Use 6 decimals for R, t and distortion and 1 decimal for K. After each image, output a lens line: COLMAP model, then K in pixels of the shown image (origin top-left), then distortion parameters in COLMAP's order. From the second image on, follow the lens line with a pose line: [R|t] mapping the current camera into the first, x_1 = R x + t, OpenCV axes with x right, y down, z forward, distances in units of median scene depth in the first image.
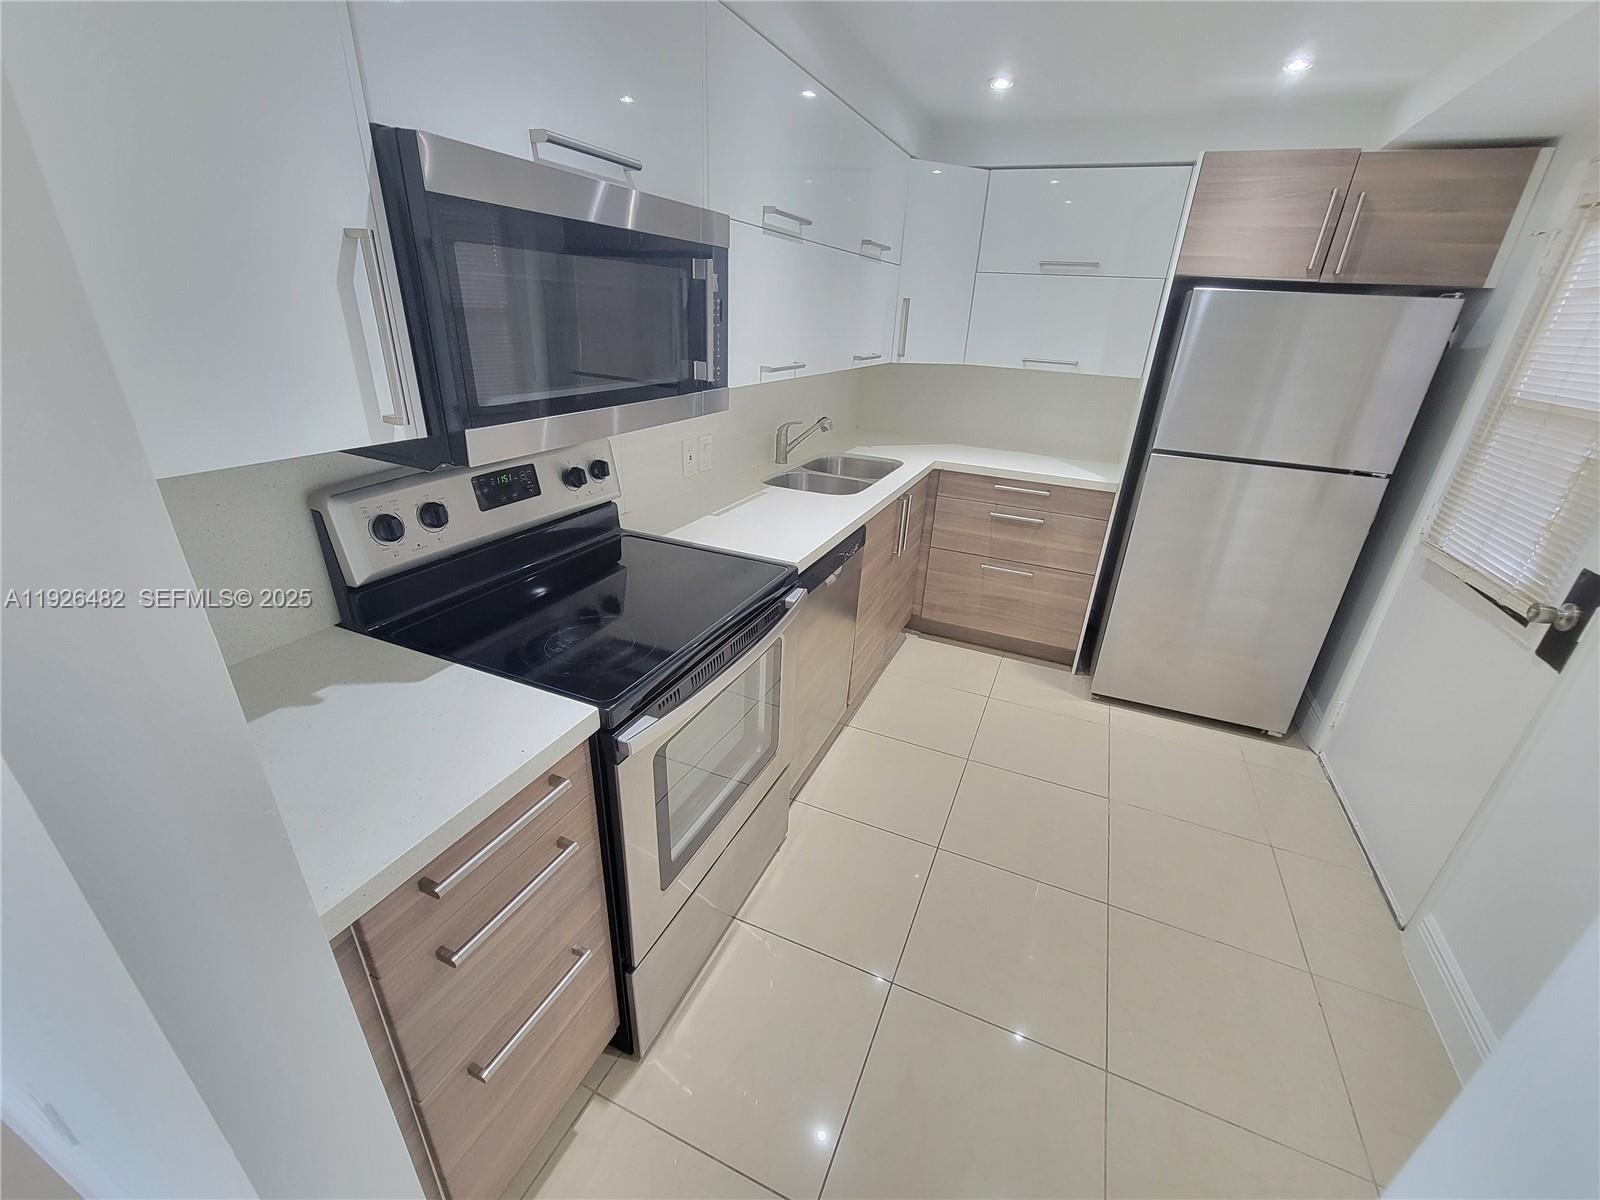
lens RADIAL K [[648.7, 0, 814.1], [0, 648.7, 610.3], [0, 0, 1]] dist [0.005507, -0.002743]
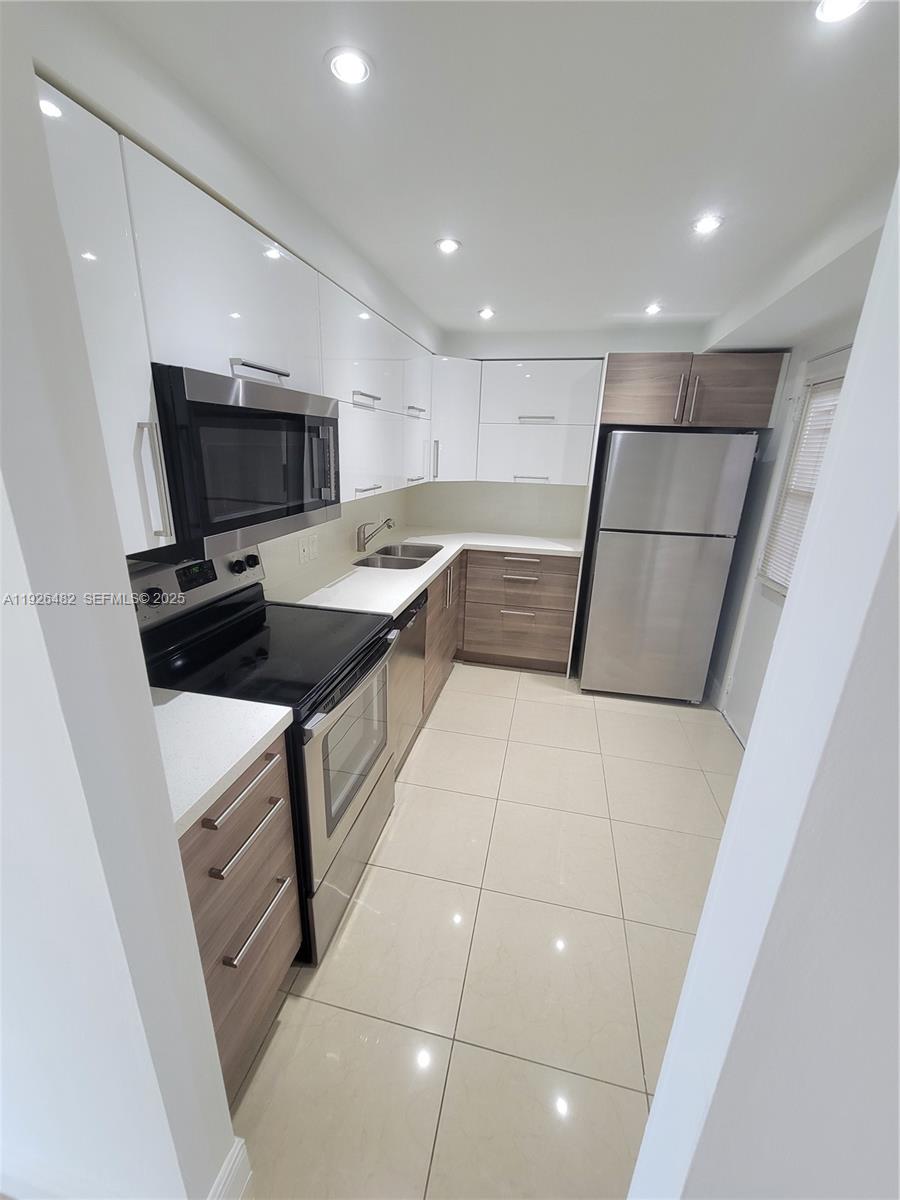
lens RADIAL K [[486.5, 0, 435.2], [0, 486.5, 613.3], [0, 0, 1]] dist [0.005507, -0.002743]
pose [[0.986600, -0.077281, 0.143695, -0.080686], [0.090629, 0.991919, -0.088790, 0.033589], [-0.135672, 0.100623, 0.985631, -0.122955]]
